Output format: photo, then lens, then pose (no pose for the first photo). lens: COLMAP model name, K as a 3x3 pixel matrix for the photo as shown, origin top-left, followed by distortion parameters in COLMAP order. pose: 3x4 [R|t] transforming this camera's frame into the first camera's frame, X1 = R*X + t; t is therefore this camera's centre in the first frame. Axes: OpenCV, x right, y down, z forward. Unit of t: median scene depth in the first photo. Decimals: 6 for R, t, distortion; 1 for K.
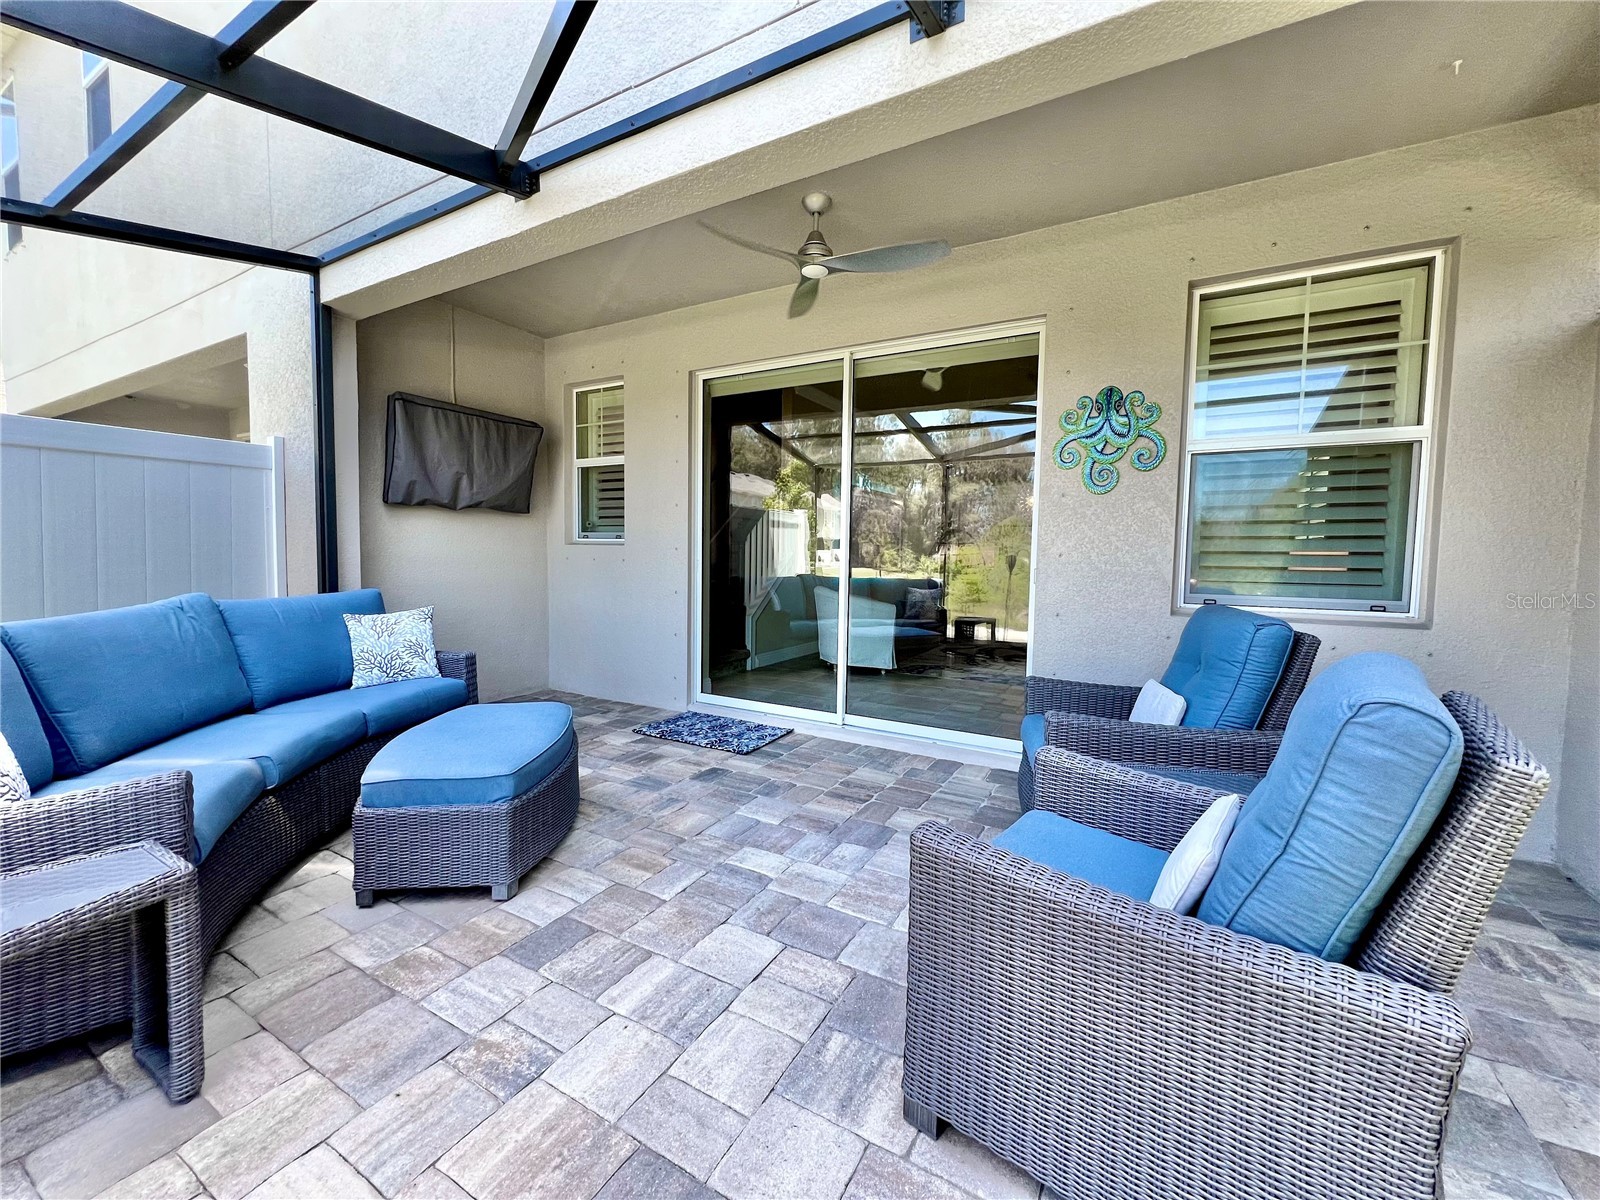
lens RADIAL K [[640.2, 0, 794.5], [0, 640.2, 590.9], [0, 0, 1]] dist [-0.000654, 0.000571]
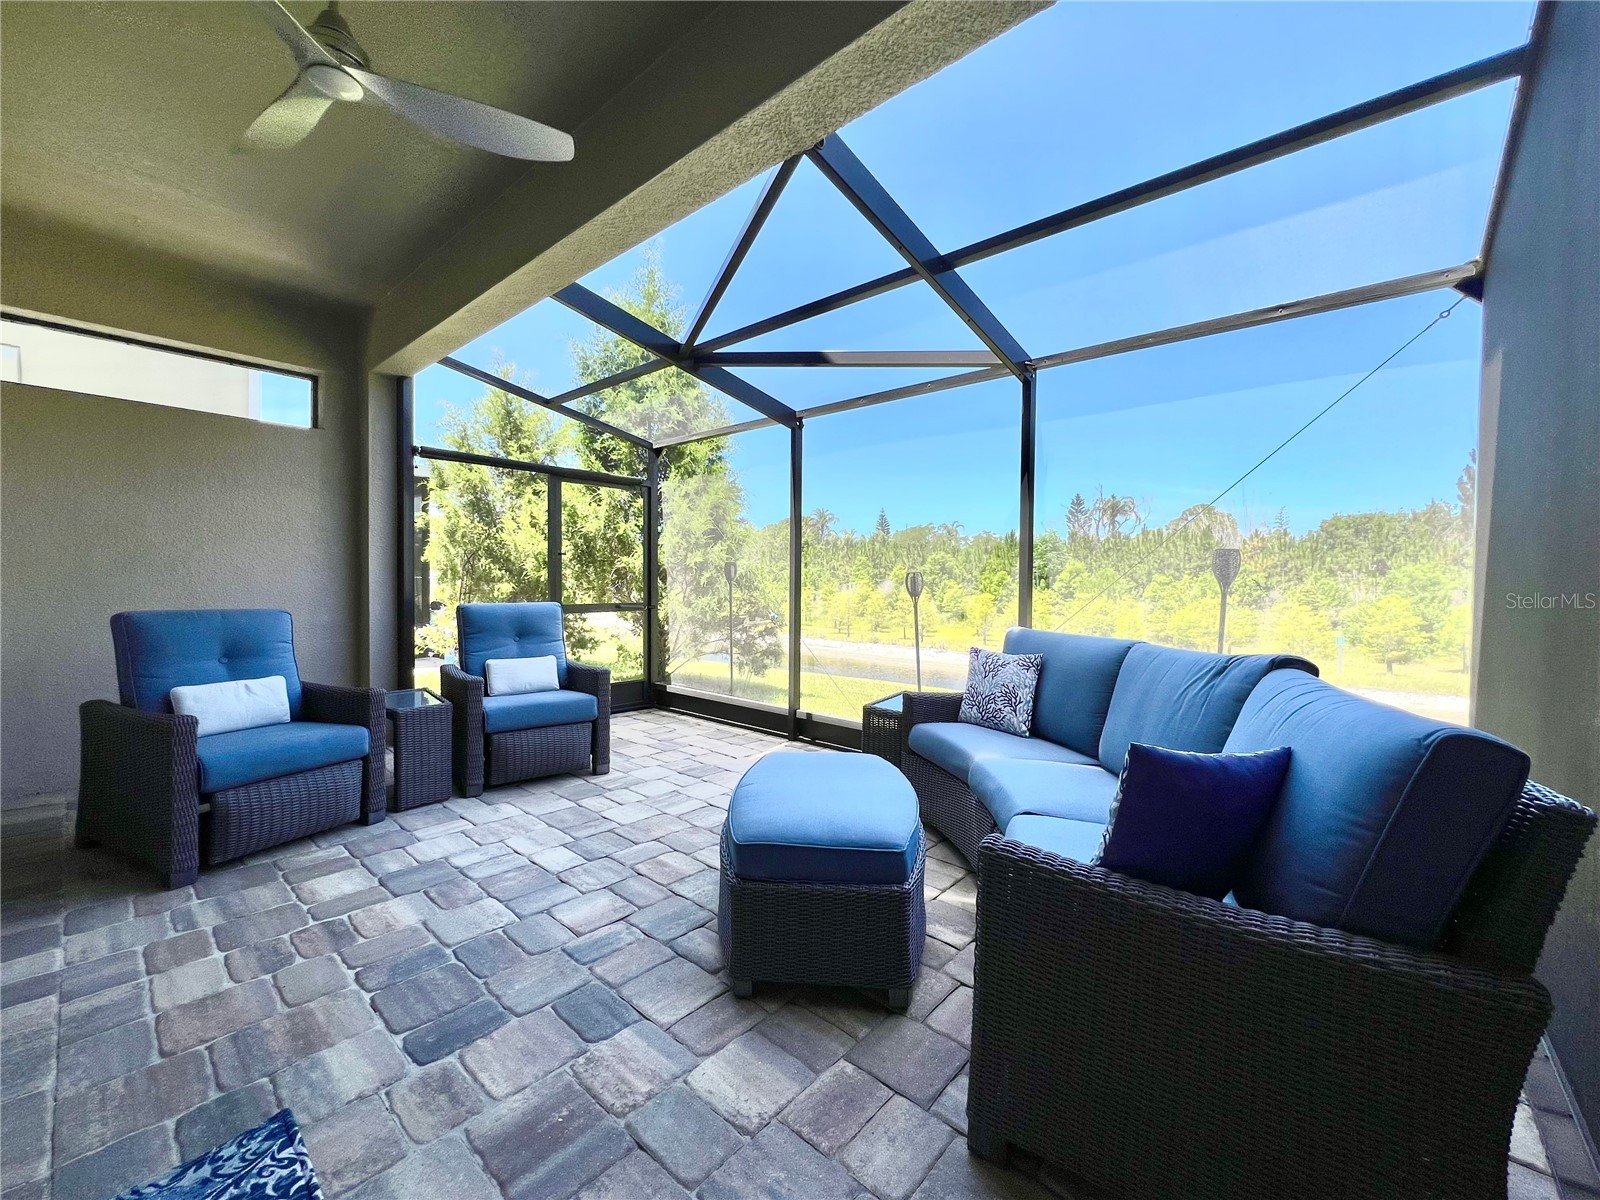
lens RADIAL K [[640.2, 0, 797.9], [0, 640.2, 600.9], [0, 0, 1]] dist [-0.000654, 0.000571]
pose [[-0.980139, -0.037181, 0.194796, -0.542064], [-0.019111, 0.995404, 0.093835, -0.101126], [-0.197390, 0.088248, -0.976345, 1.622986]]
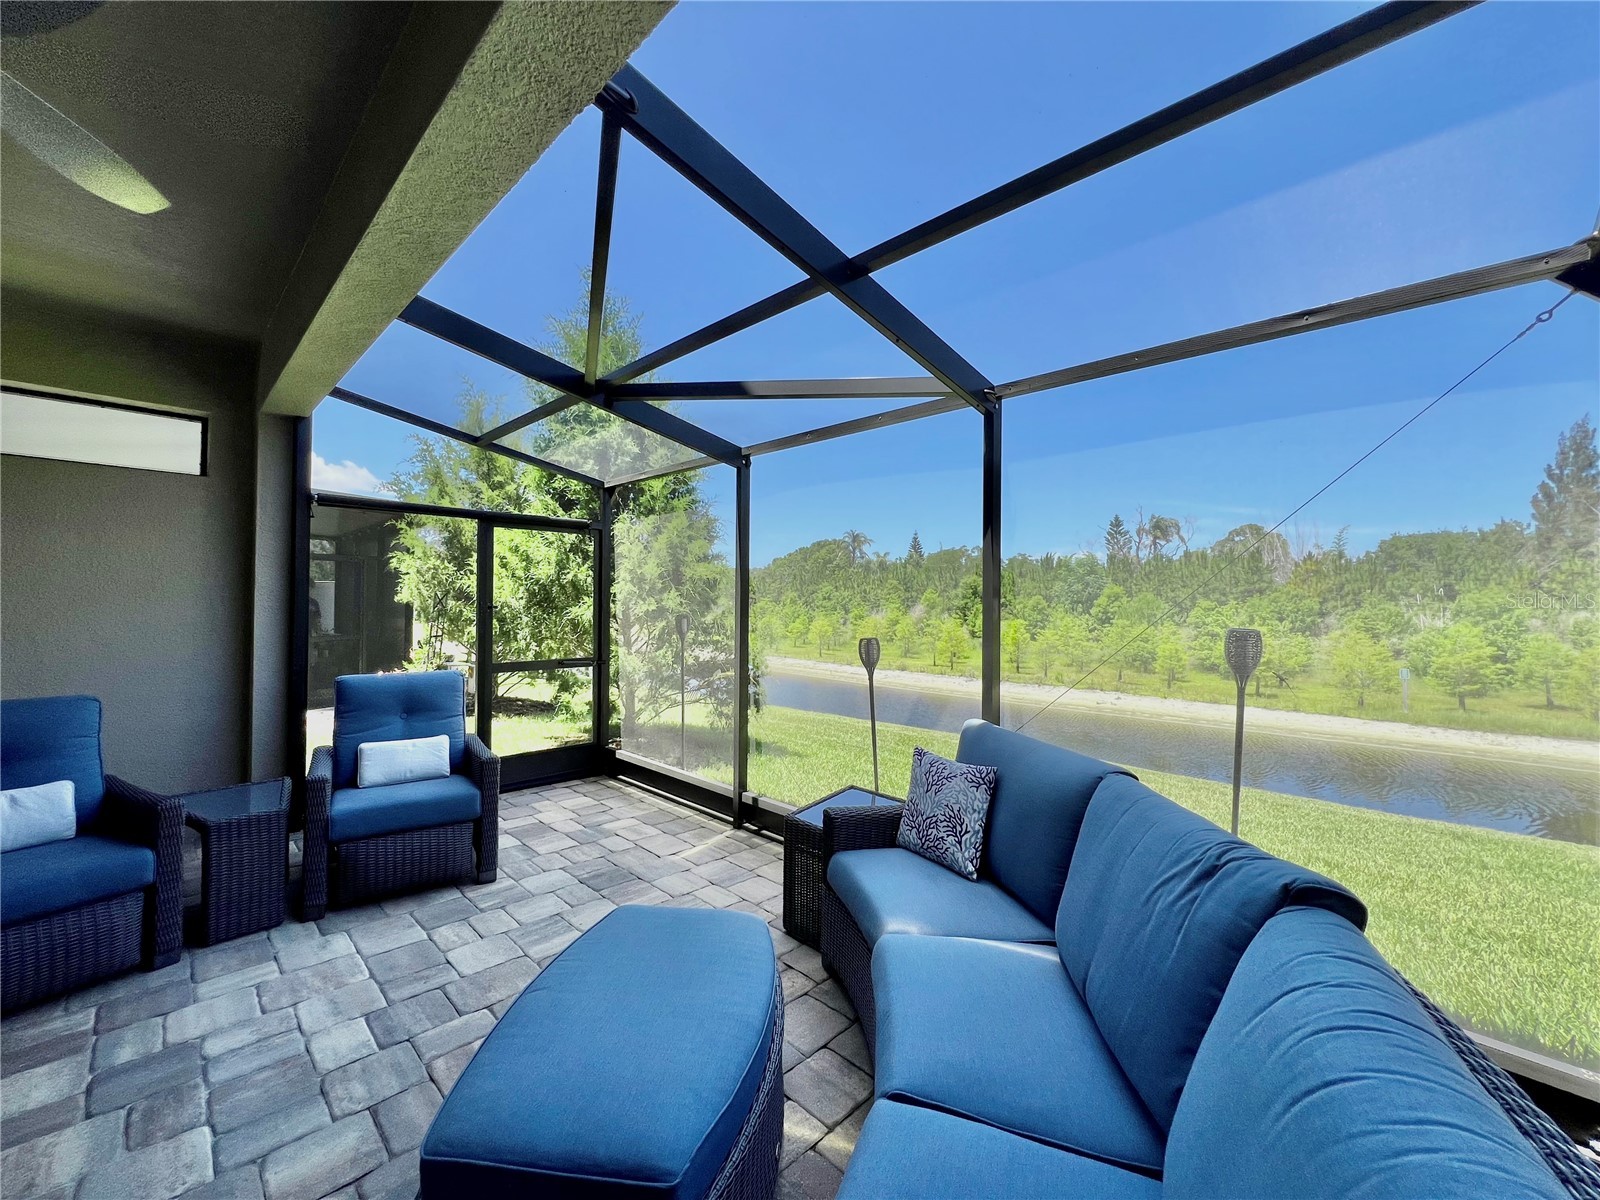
lens RADIAL K [[640.2, 0, 797.4], [0, 640.2, 600.7], [0, 0, 1]] dist [-0.000654, 0.000571]
pose [[-0.967946, -0.030138, 0.249343, -0.683152], [-0.015448, 0.998039, 0.060666, -0.176327], [-0.250682, 0.054870, -0.966513, 1.360045]]
